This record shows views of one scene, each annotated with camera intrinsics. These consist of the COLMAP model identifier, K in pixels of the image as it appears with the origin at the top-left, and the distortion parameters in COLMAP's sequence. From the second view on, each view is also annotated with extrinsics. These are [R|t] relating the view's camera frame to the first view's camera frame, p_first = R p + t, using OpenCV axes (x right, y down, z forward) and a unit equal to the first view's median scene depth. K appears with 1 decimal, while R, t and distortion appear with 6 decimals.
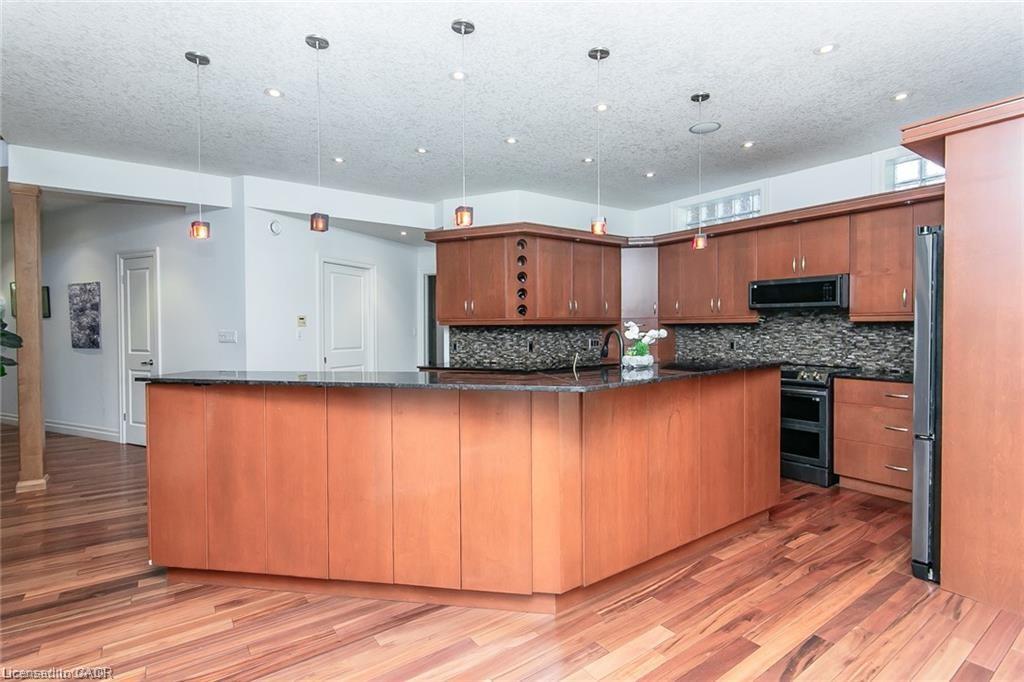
lens RADIAL K [[513.6, 0, 513.6], [0, 513.6, 337.8], [0, 0, 1]] dist [0.000015, -0.000148]
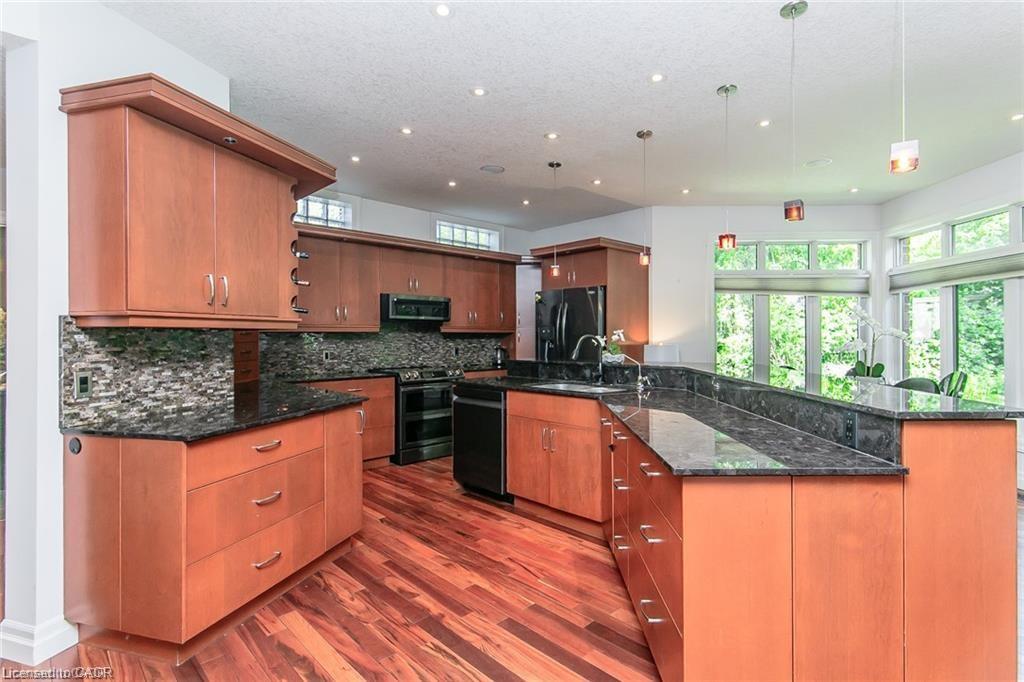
lens RADIAL K [[513.6, 0, 512.1], [0, 513.6, 338.4], [0, 0, 1]] dist [0.000015, -0.000148]
pose [[-0.135232, 0.001253, 0.990813, -0.552413], [0.024621, 0.999695, 0.002096, -0.010396], [-0.990508, 0.024678, -0.135222, 0.760679]]
